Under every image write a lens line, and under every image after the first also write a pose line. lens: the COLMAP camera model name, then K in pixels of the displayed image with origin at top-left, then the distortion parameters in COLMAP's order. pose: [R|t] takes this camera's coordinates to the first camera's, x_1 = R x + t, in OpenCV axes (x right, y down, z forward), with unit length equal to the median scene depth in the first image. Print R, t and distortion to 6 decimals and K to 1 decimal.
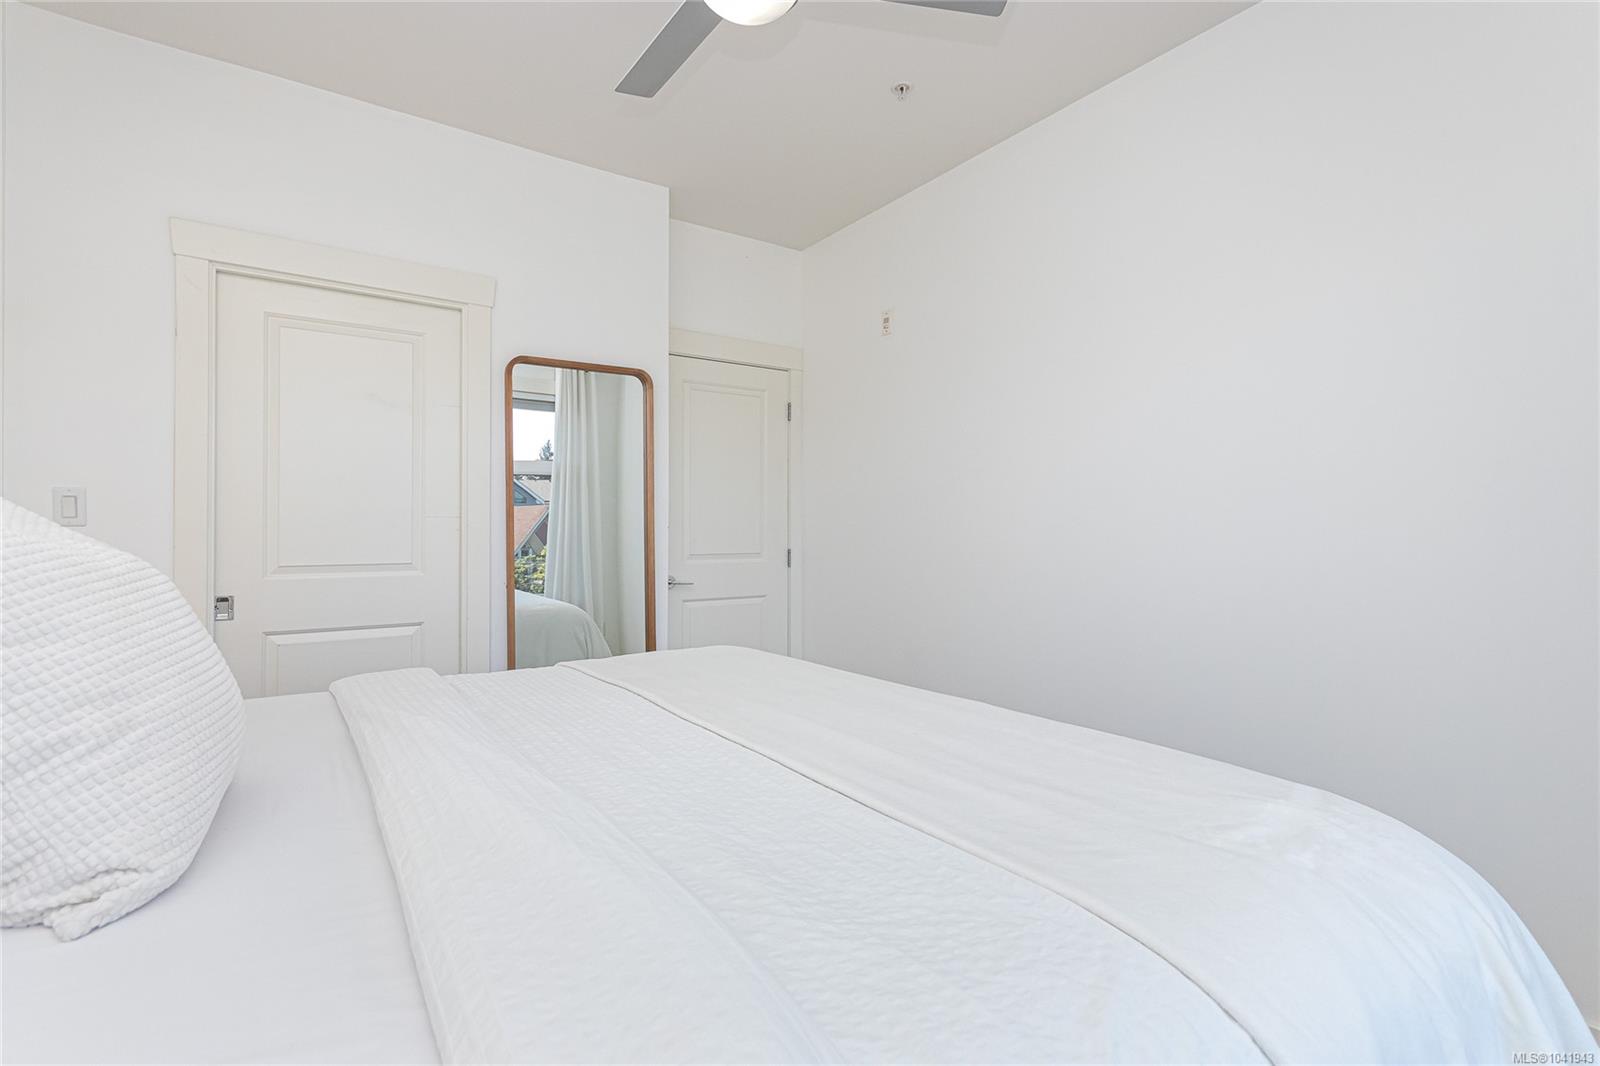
lens RADIAL K [[754.2, 0, 801.7], [0, 754.2, 531.1], [0, 0, 1]] dist [0.004110, 0.001132]
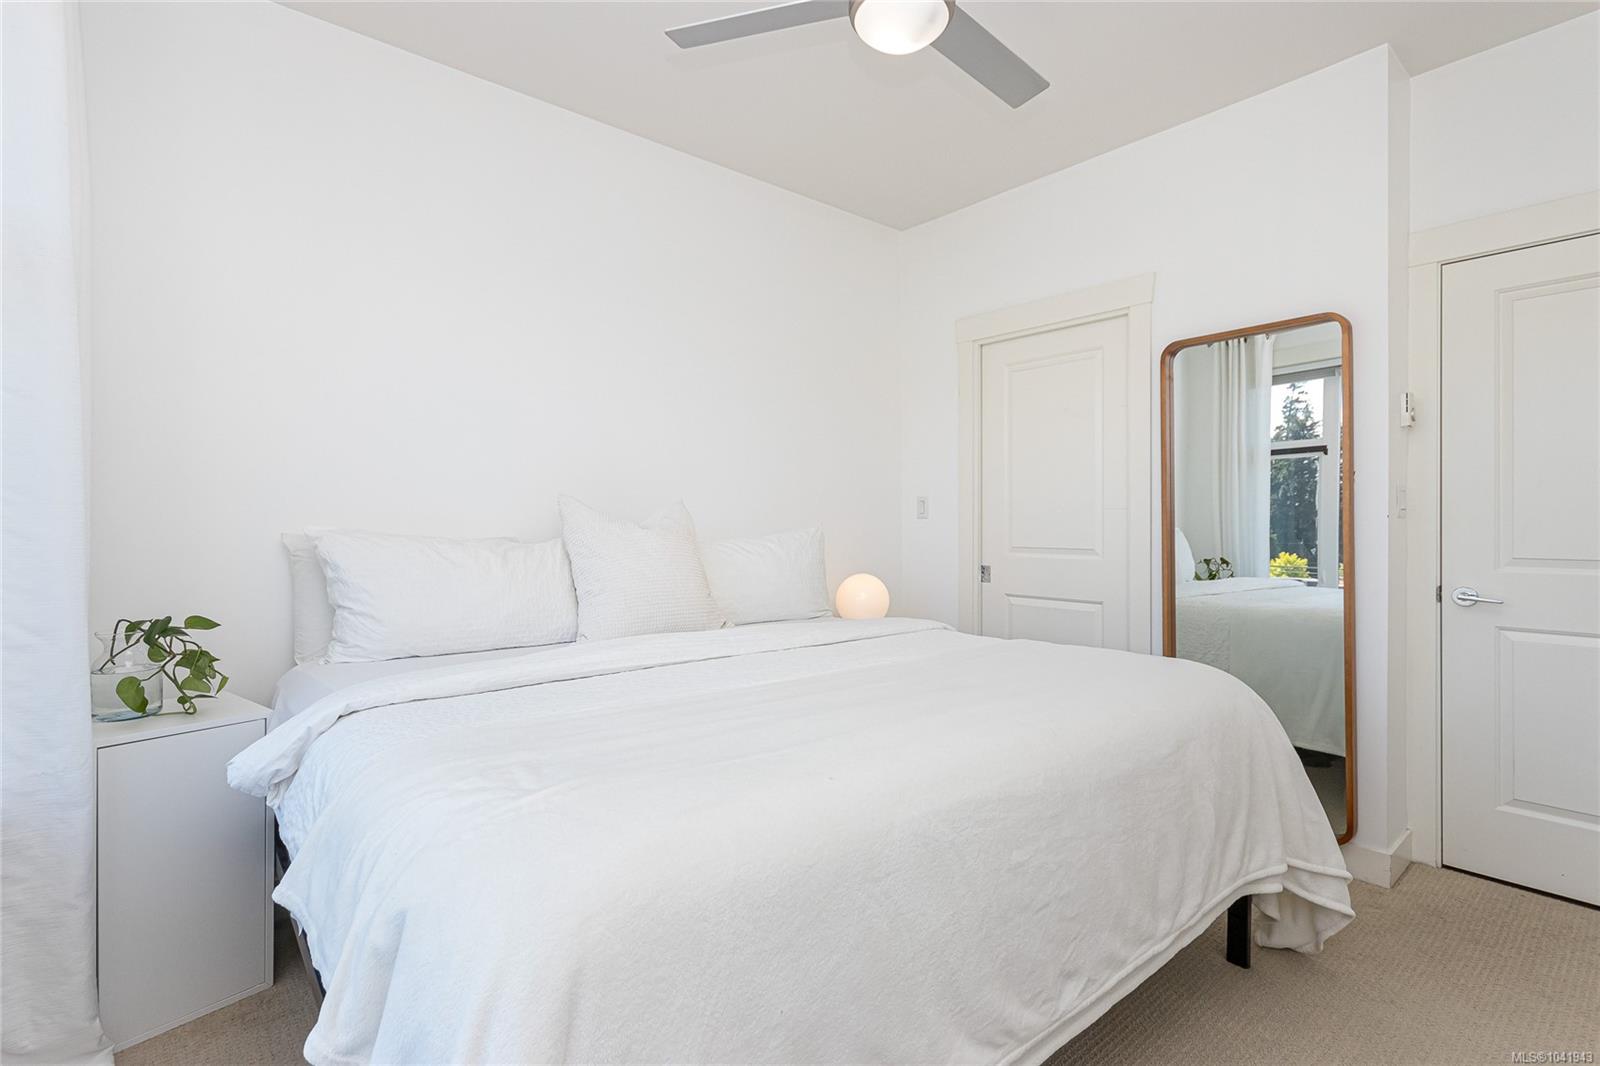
lens RADIAL K [[754.2, 0, 802.2], [0, 754.2, 525.2], [0, 0, 1]] dist [0.004110, 0.001132]
pose [[0.087743, 0.008752, -0.996105, 0.581954], [0.002435, 0.999957, 0.009000, -0.005629], [0.996140, -0.003215, 0.087718, 0.450205]]
